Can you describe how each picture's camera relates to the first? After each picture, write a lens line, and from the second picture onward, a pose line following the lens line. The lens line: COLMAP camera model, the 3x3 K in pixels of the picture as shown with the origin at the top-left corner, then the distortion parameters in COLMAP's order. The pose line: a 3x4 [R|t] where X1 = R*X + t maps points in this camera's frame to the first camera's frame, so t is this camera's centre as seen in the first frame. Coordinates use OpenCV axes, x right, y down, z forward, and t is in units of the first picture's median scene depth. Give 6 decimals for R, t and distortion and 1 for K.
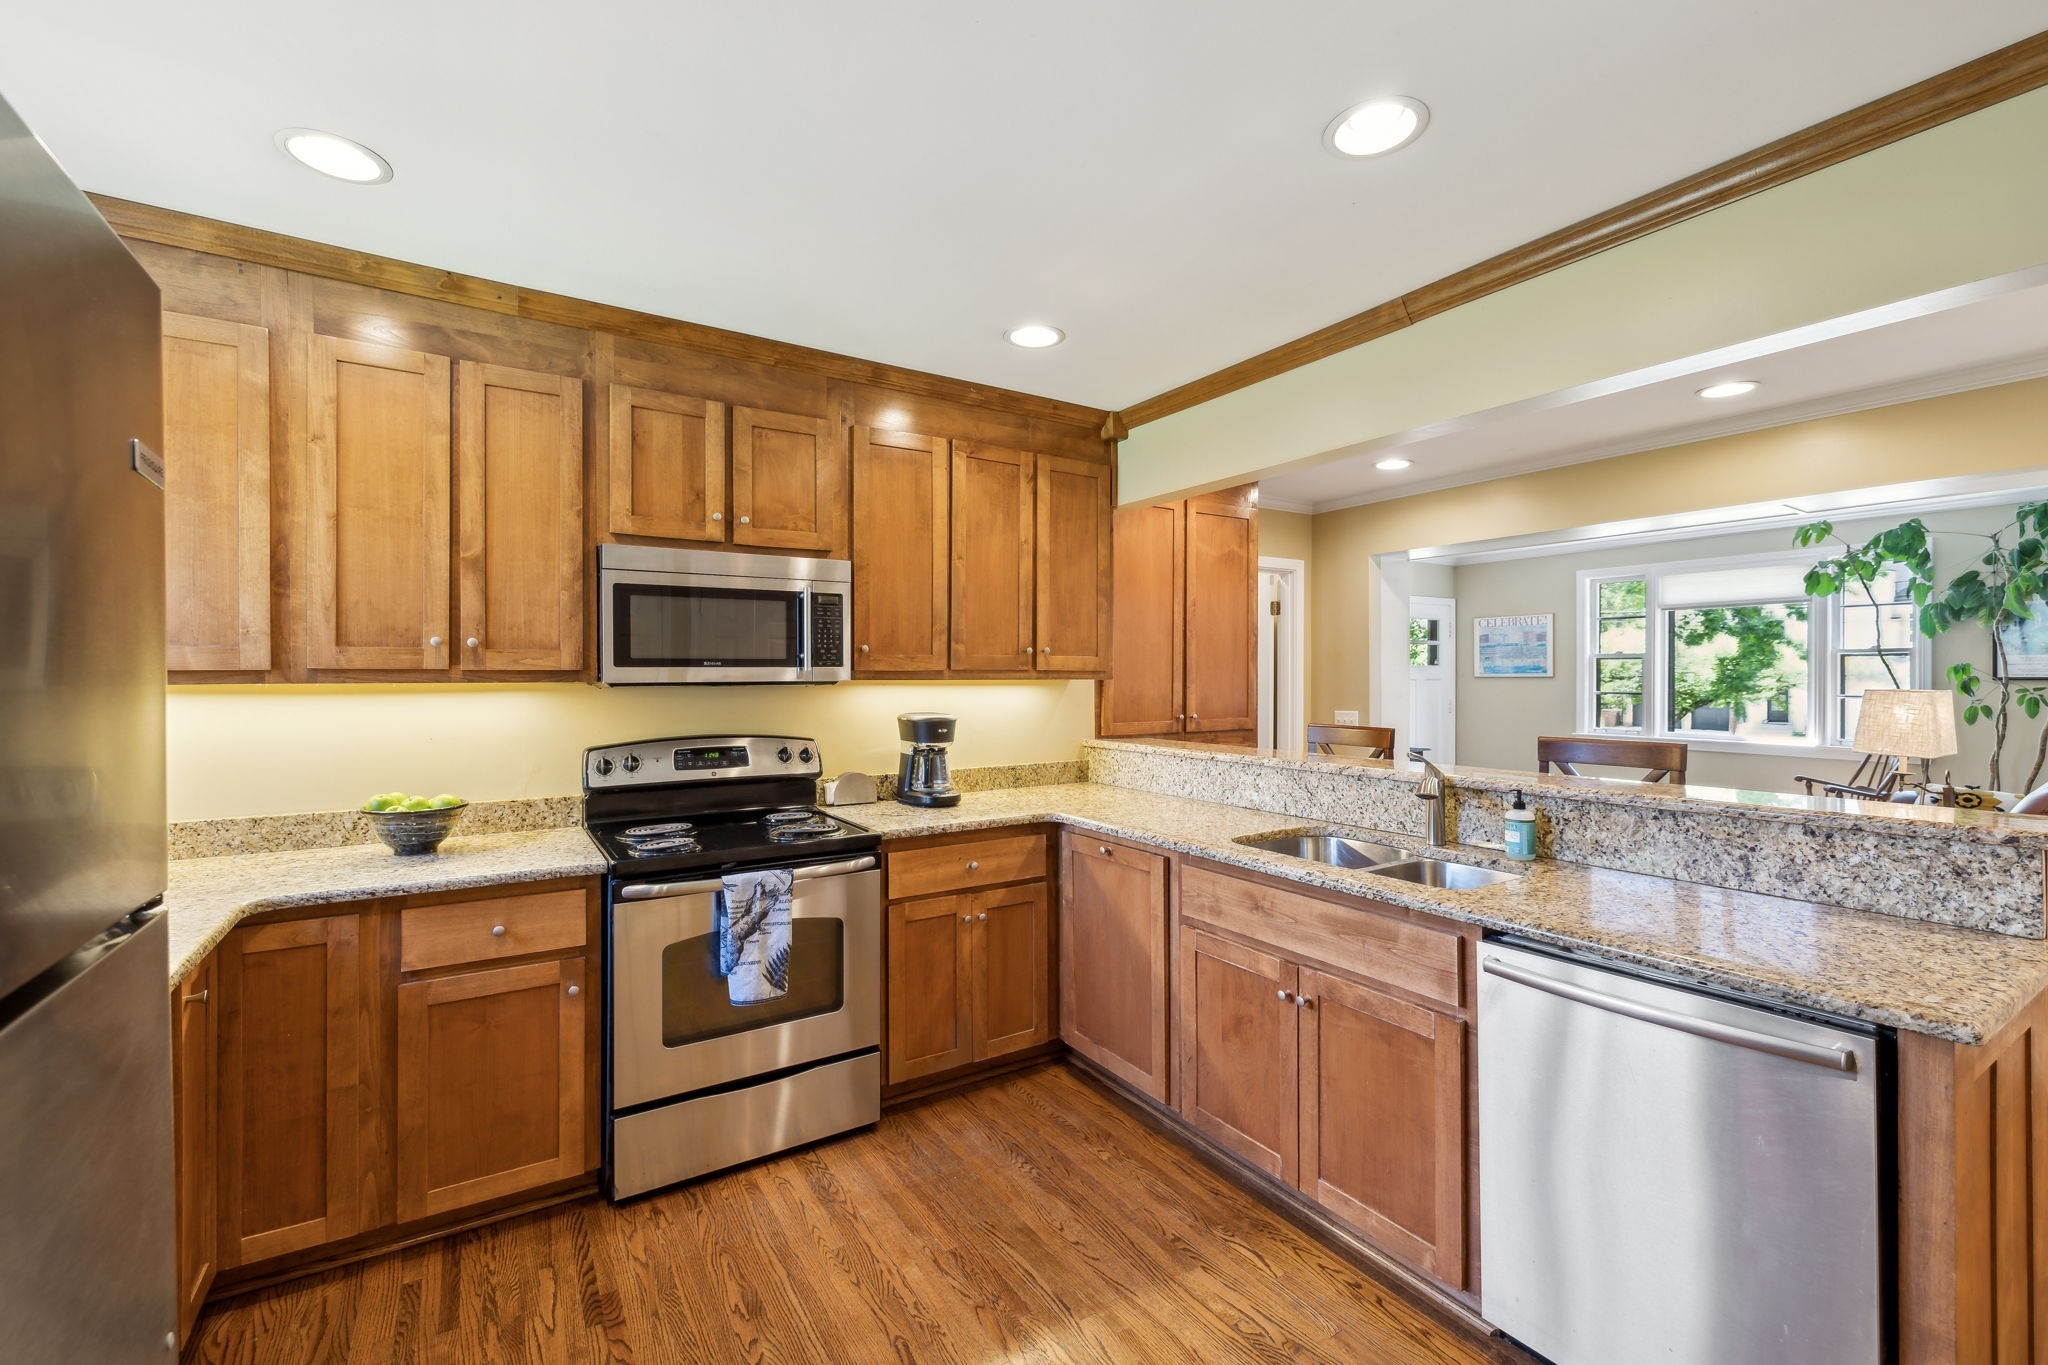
lens RADIAL K [[869.9, 0, 1025.7], [0, 869.9, 678.8], [0, 0, 1]] dist [0.000880, -0.000362]
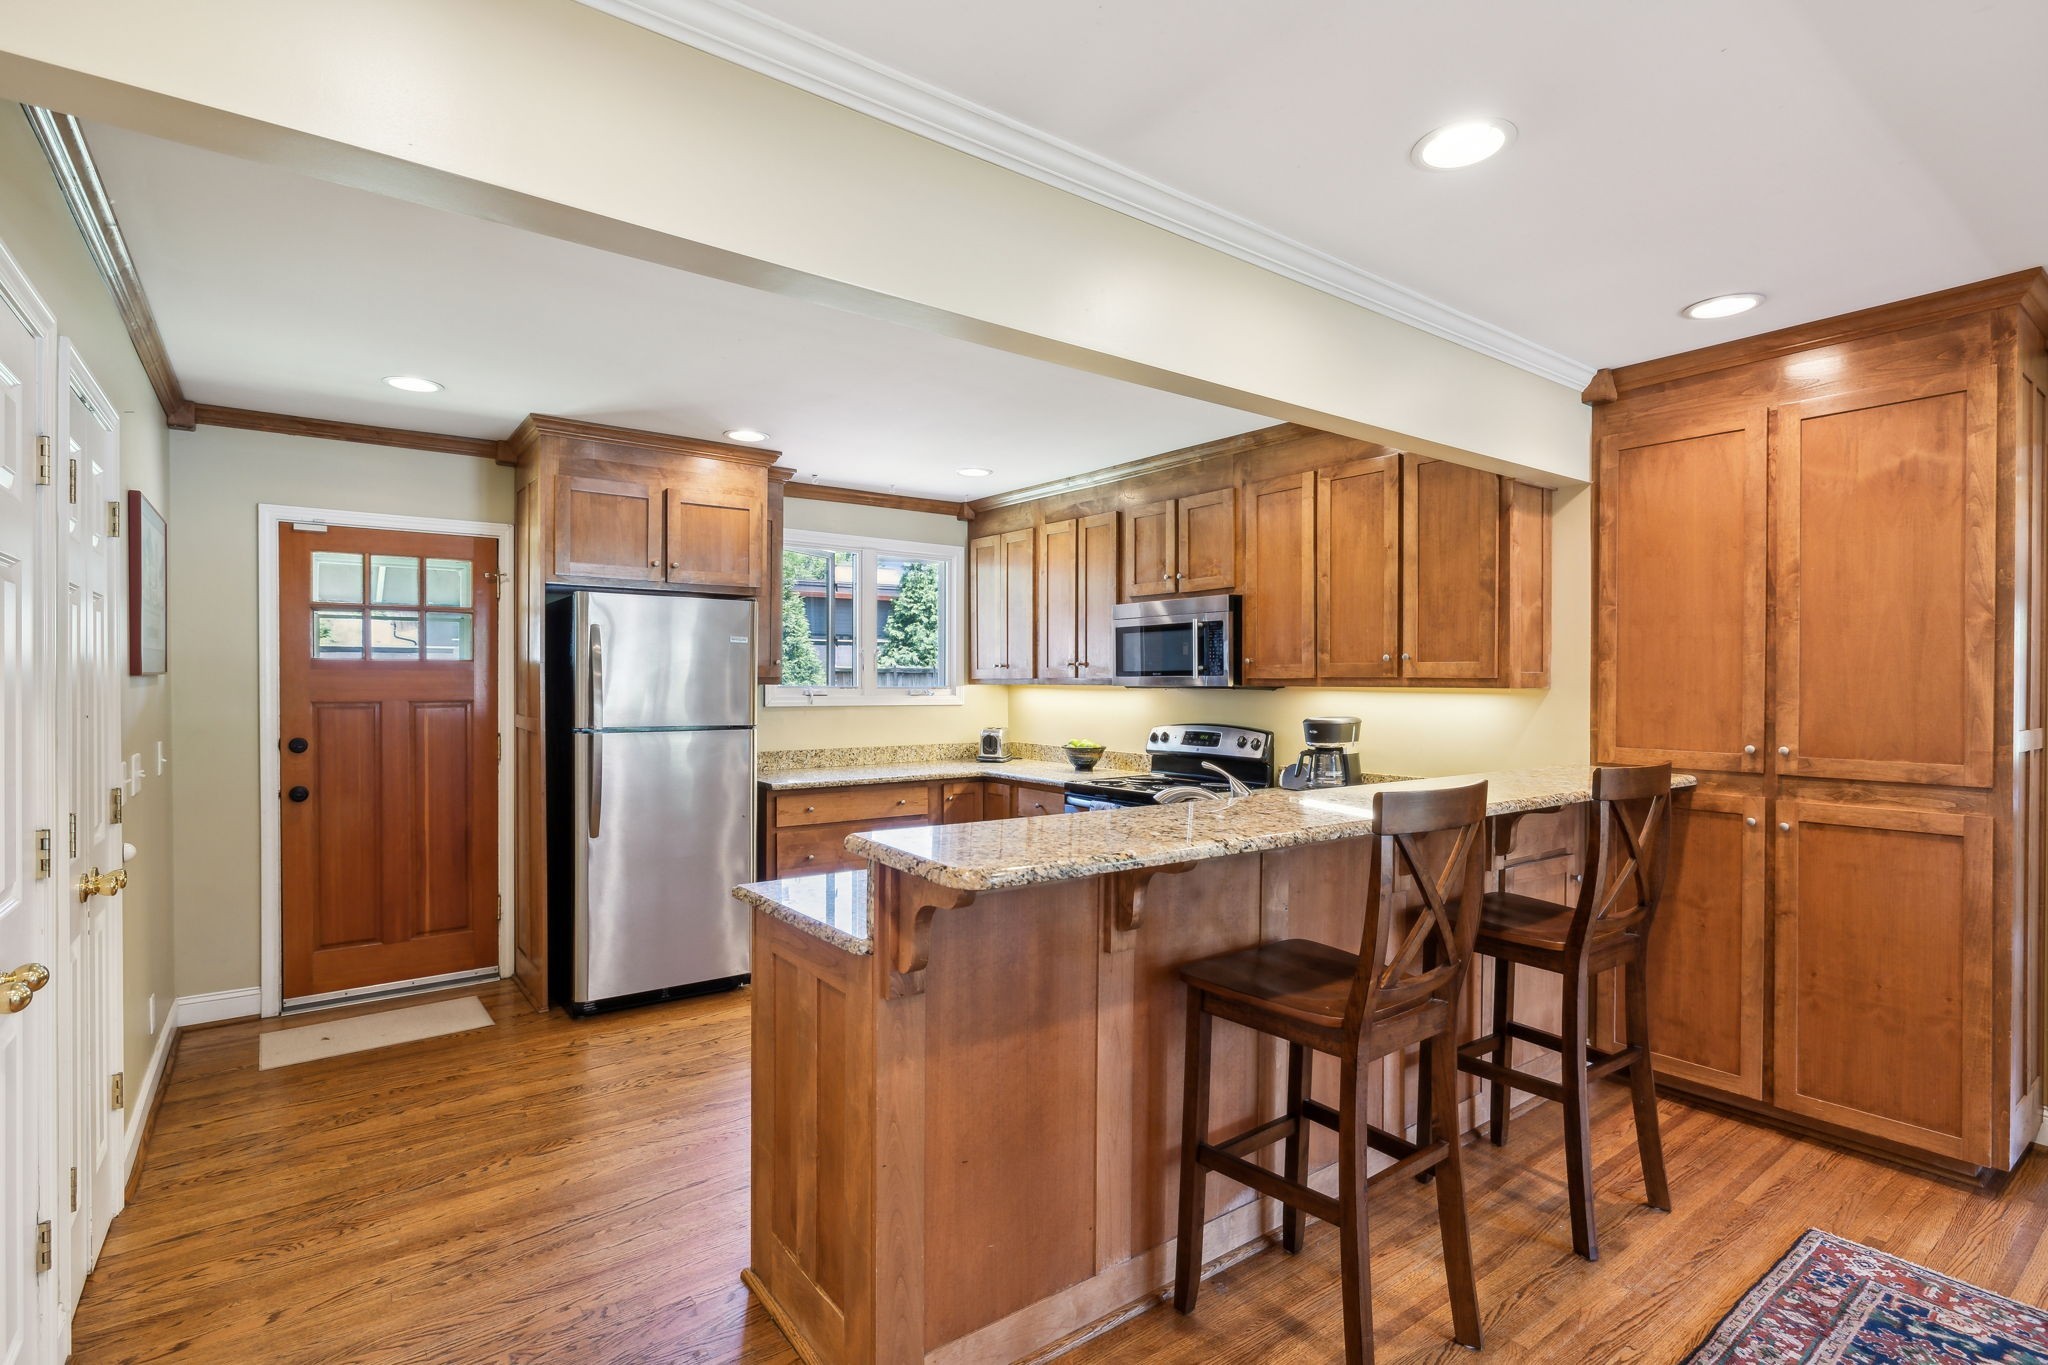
lens RADIAL K [[985.4, 0, 1024.0], [0, 985.4, 682.5], [0, 0, 1]] dist [-0.001707, -0.000224]
pose [[0.066494, 0.006643, -0.997765, 1.281844], [-0.003720, 0.999973, 0.006409, -0.011764], [0.997780, 0.003285, 0.066517, 0.608657]]
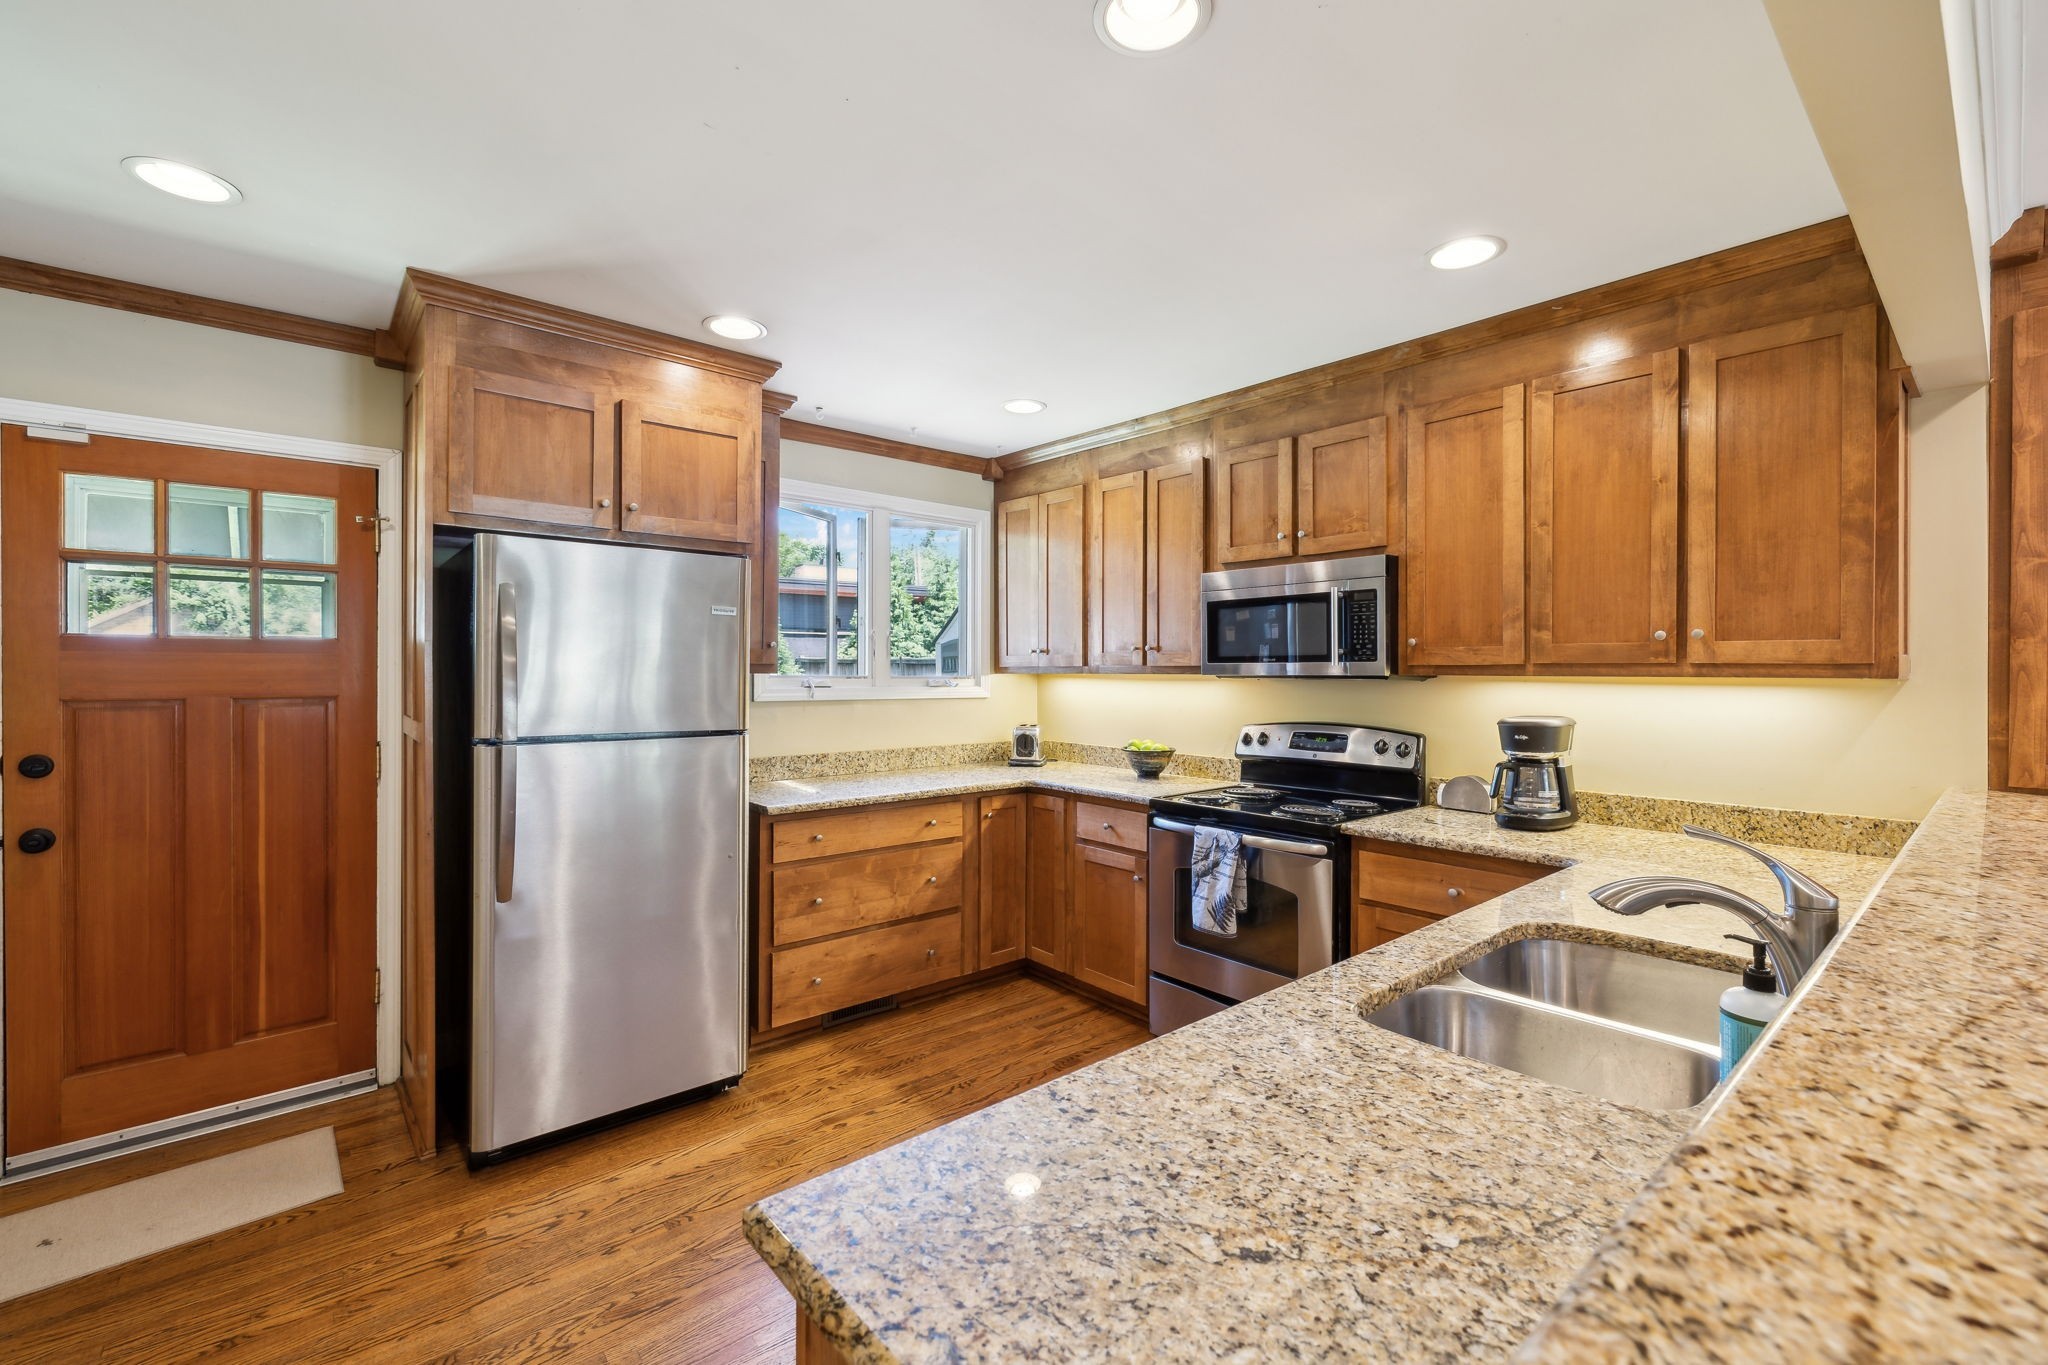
lens RADIAL K [[867.1, 0, 1029.2], [0, 867.1, 667.5], [0, 0, 1]] dist [0.002875, 0.000020]
pose [[0.137781, 0.001557, -0.990462, 0.735162], [-0.004125, 0.999991, 0.000998, -0.006209], [0.990454, 0.003949, 0.137786, 0.473838]]
